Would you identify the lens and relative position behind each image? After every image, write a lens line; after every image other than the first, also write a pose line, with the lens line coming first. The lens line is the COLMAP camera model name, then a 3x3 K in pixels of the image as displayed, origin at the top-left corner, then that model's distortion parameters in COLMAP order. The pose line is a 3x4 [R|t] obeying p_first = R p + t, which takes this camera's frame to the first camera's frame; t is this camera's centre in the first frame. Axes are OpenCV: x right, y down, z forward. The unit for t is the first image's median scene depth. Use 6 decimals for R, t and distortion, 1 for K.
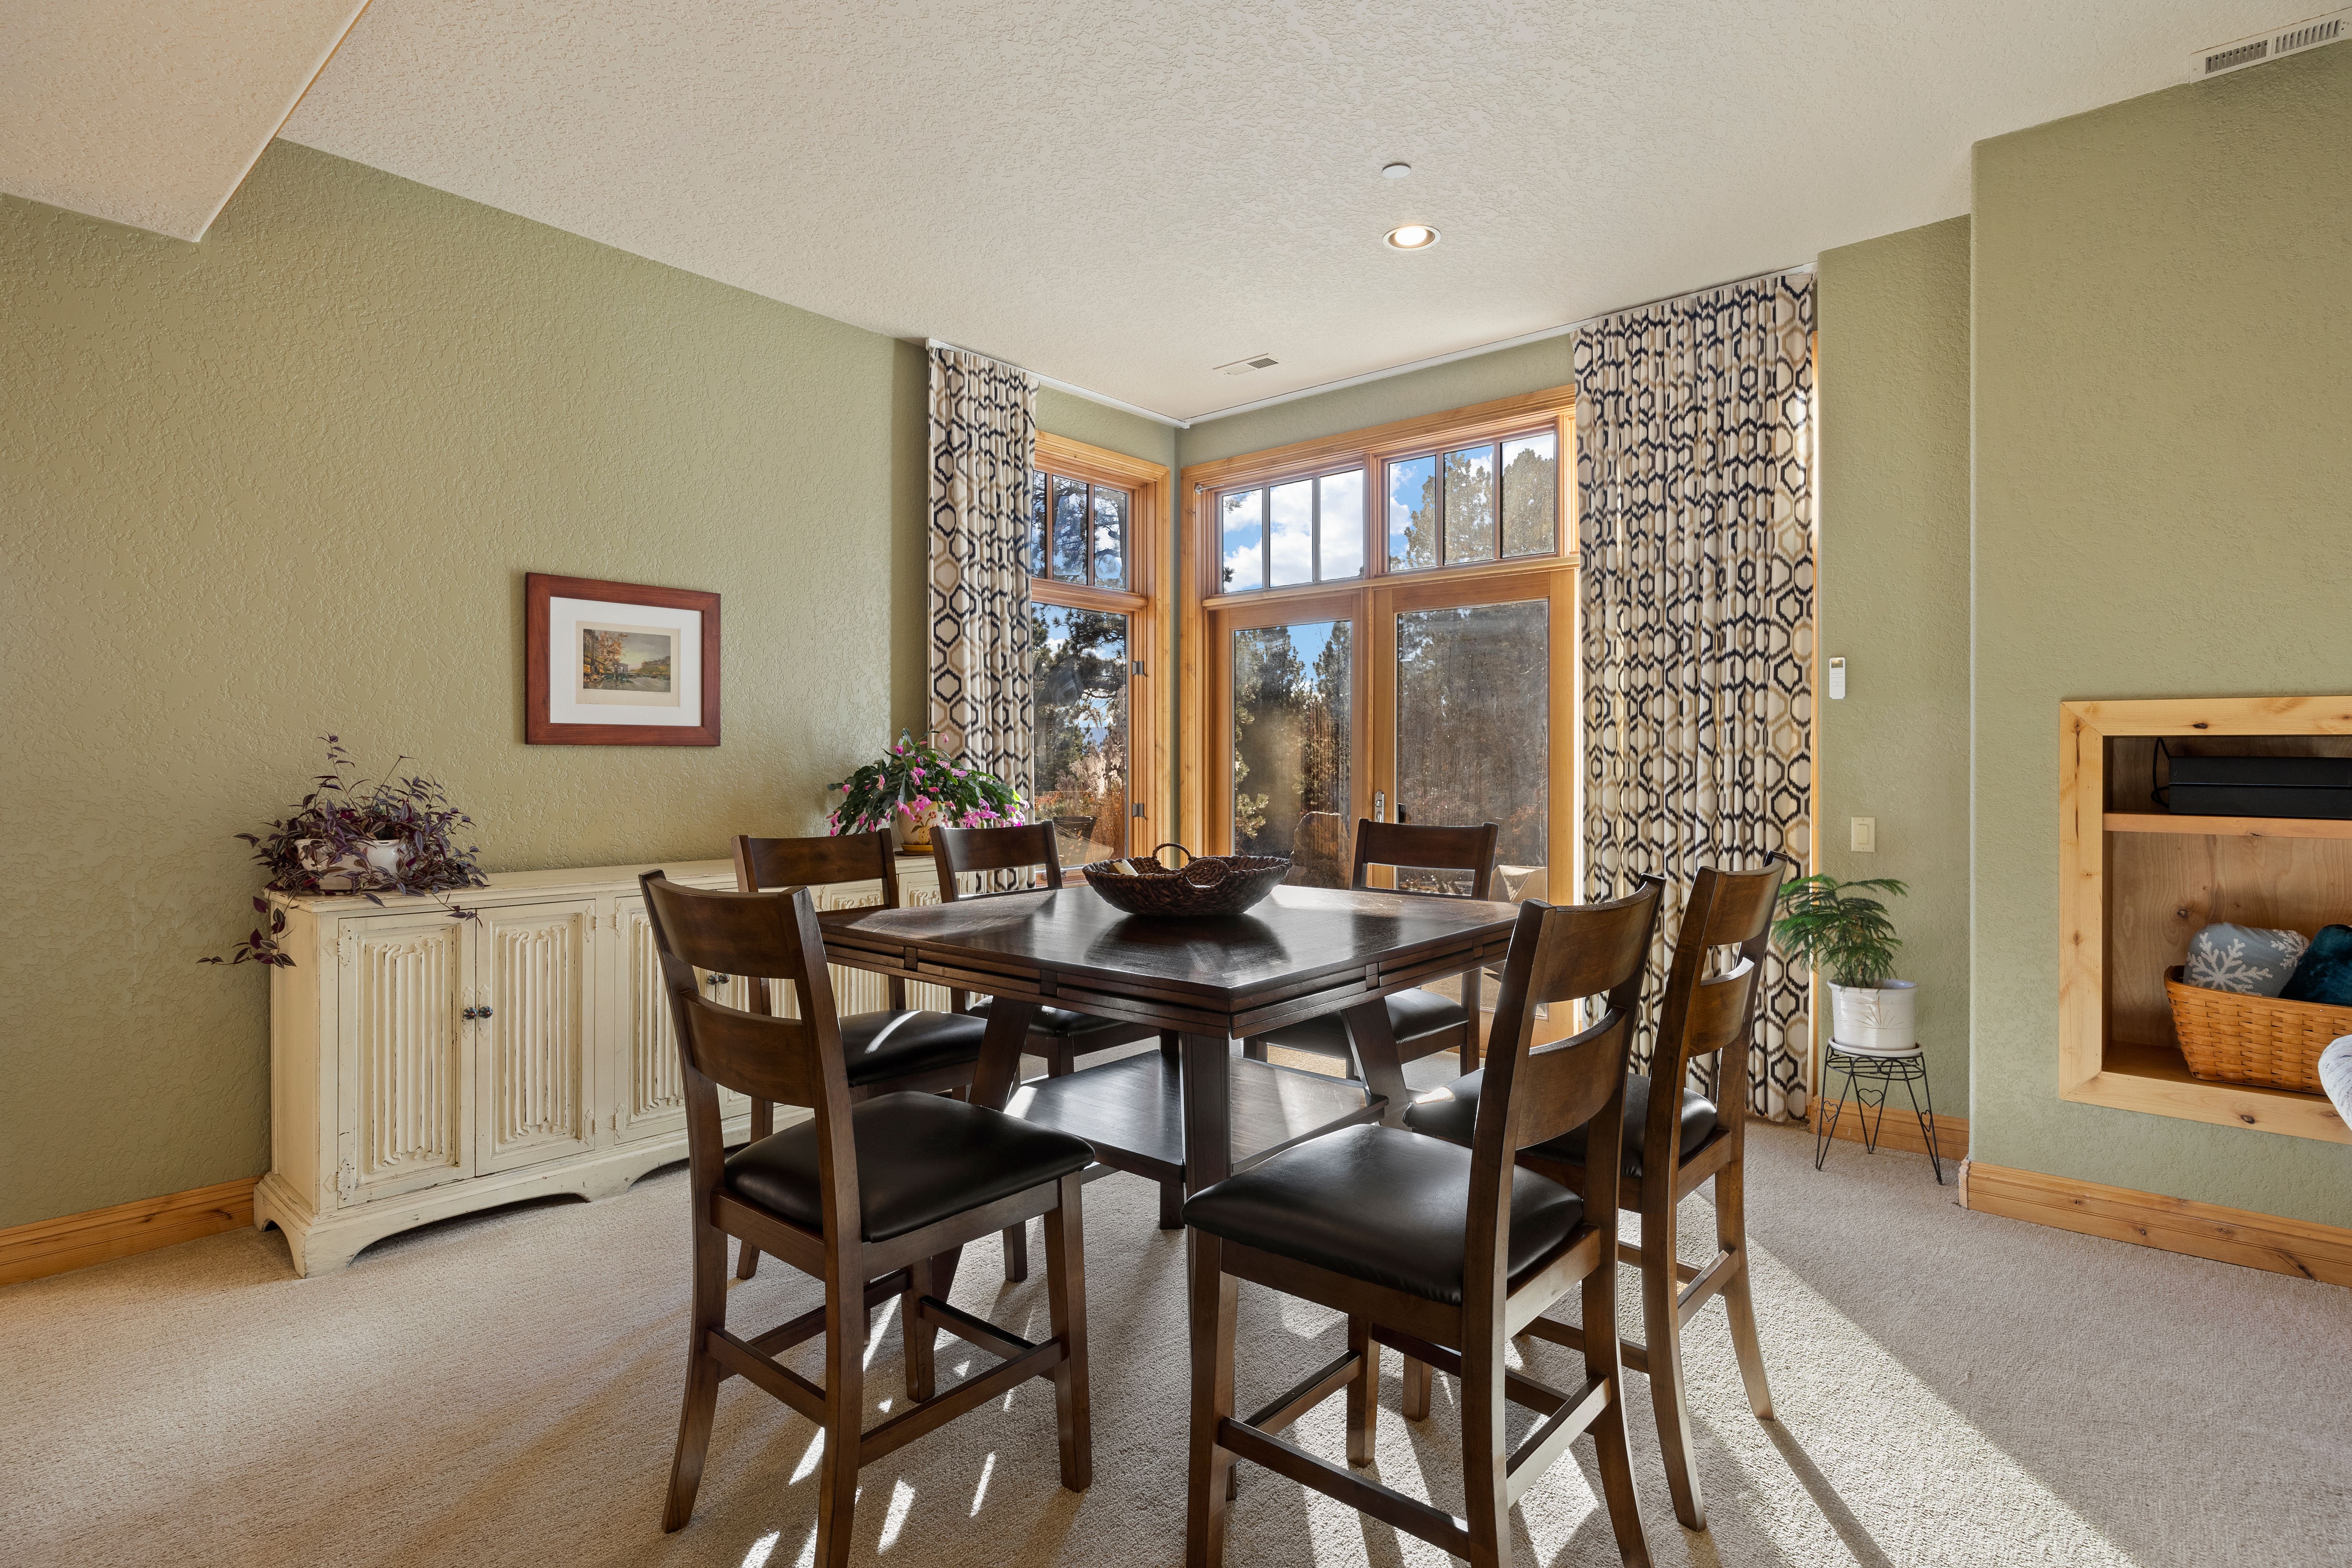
lens RADIAL K [[1186.0, 0, 1174.4], [0, 1186.0, 764.3], [0, 0, 1]] dist [-0.000107, 0.001084]
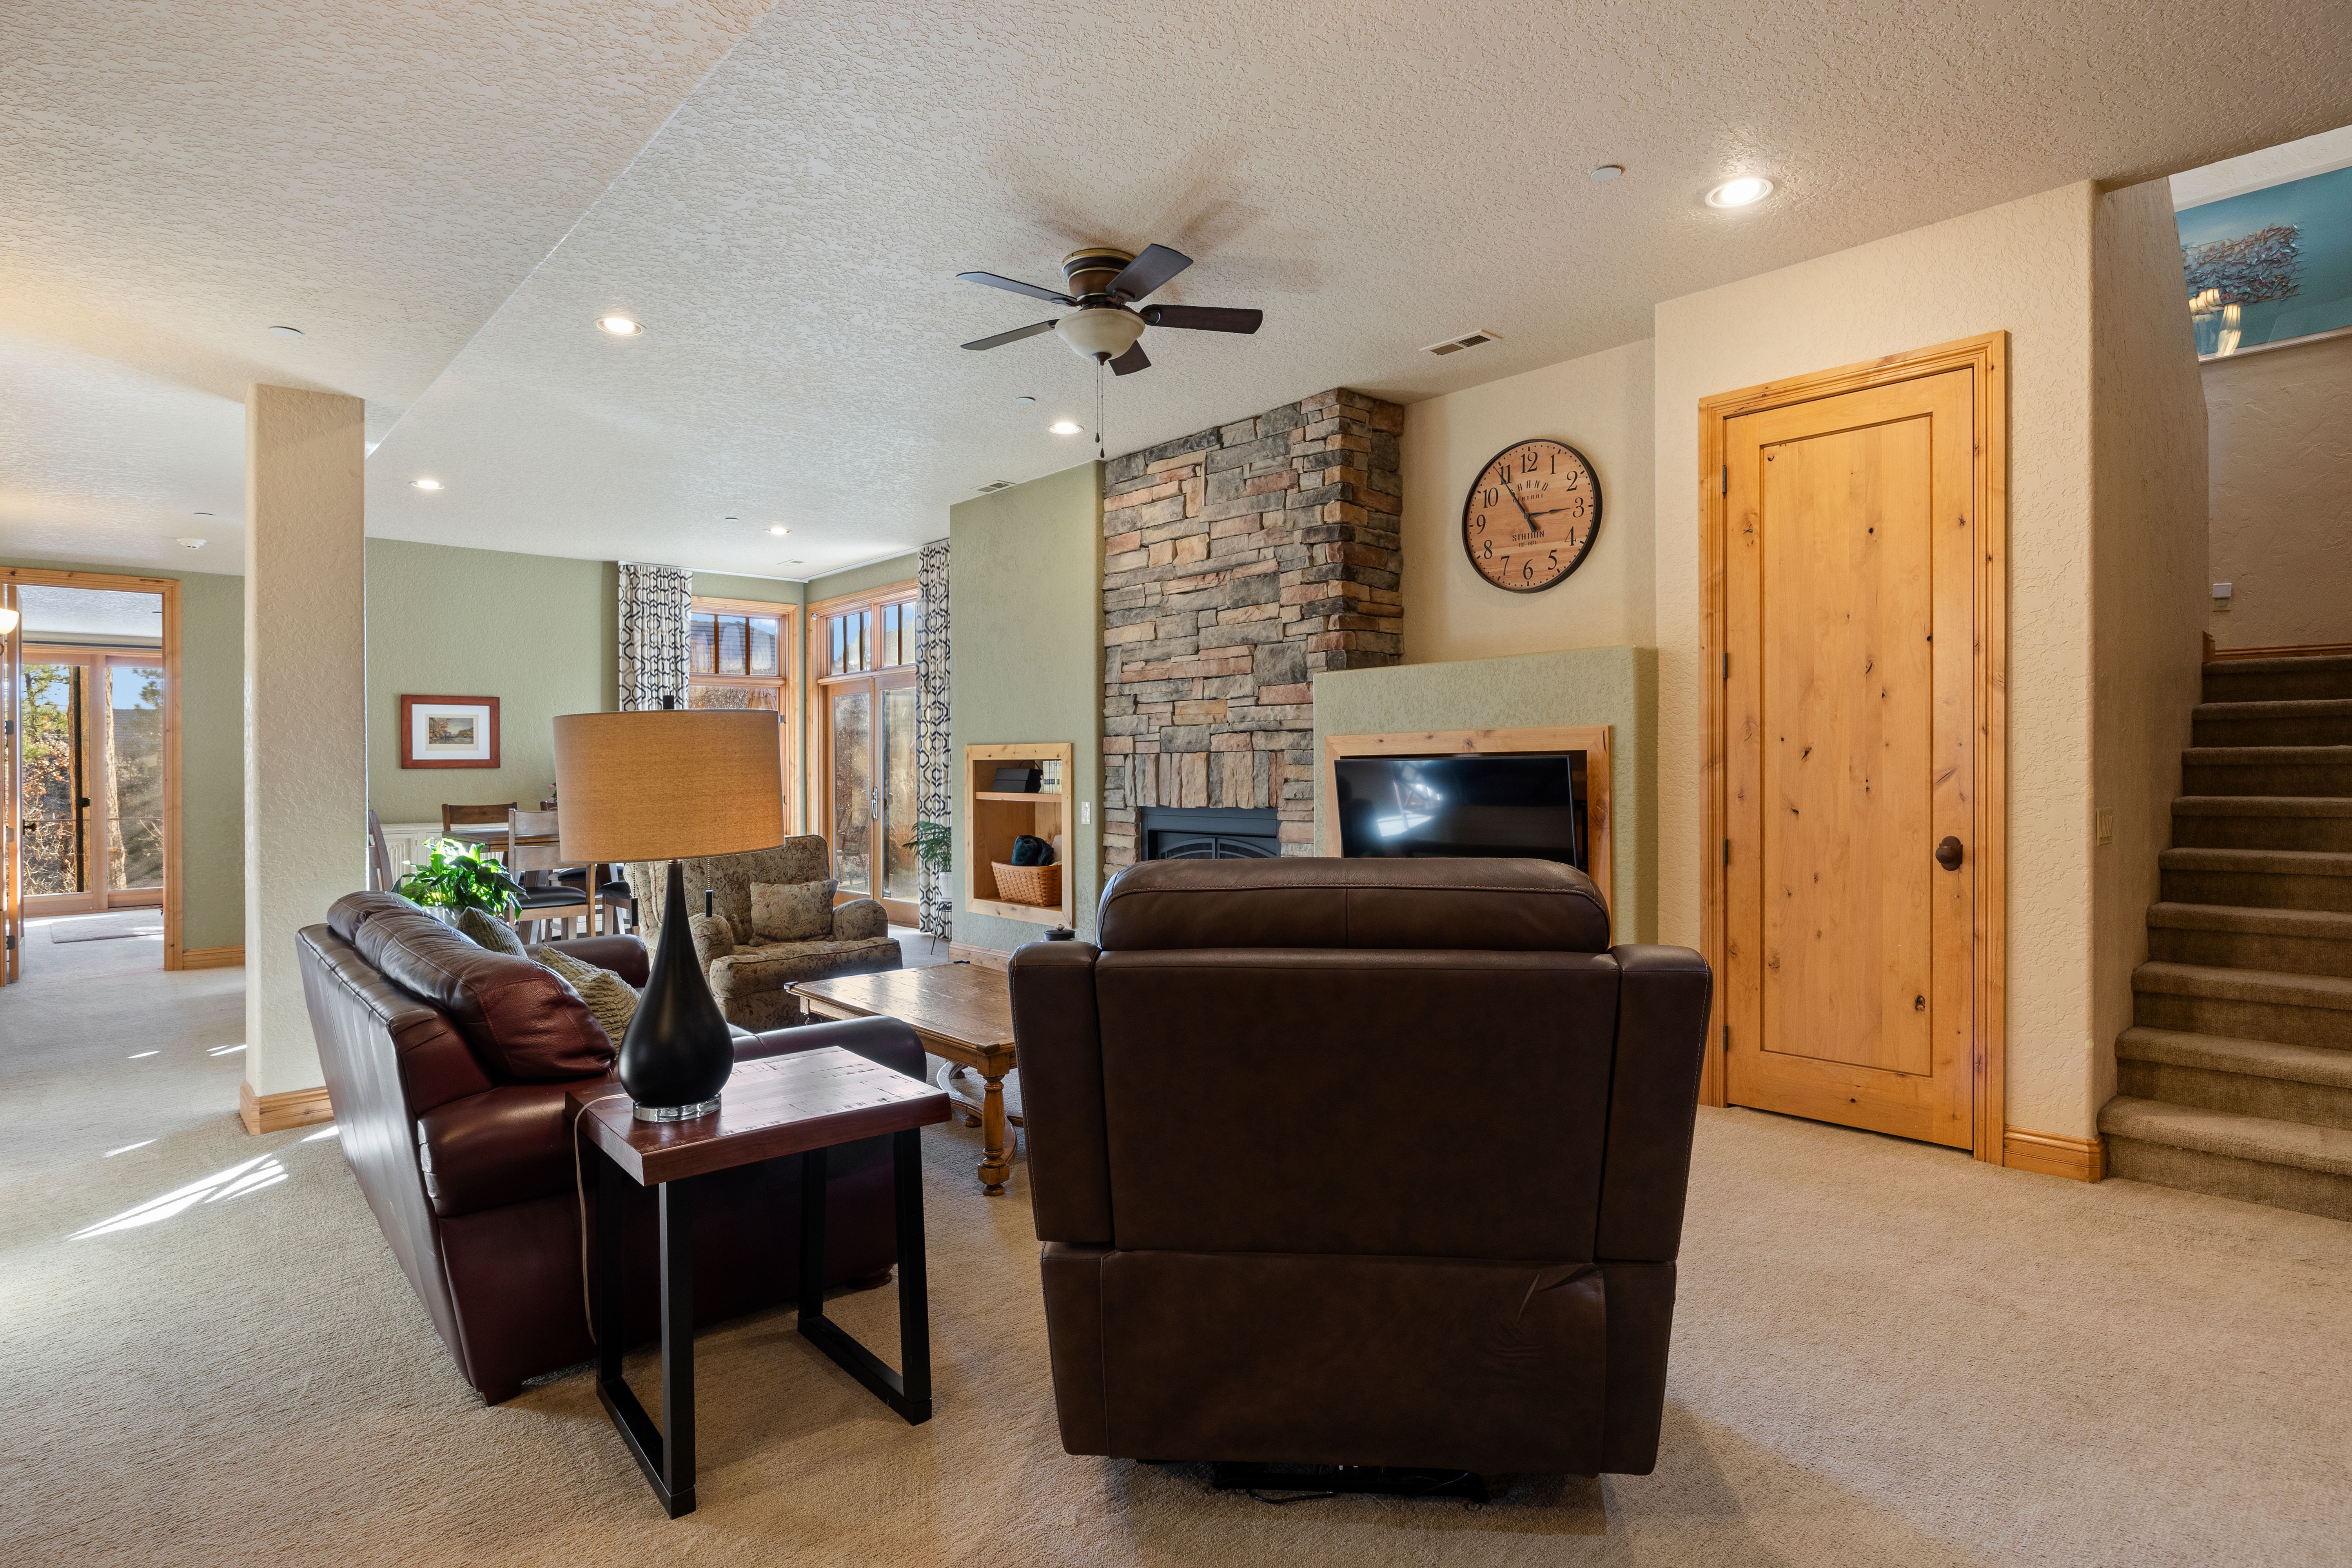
lens RADIAL K [[1221.4, 0, 1180.6], [0, 1221.4, 766.4], [0, 0, 1]] dist [-0.001546, 0.002740]
pose [[0.992686, -0.010950, -0.120231, 1.030833], [0.010942, 0.999940, -0.000730, -0.002919], [0.120232, -0.000590, 0.992746, -0.975662]]
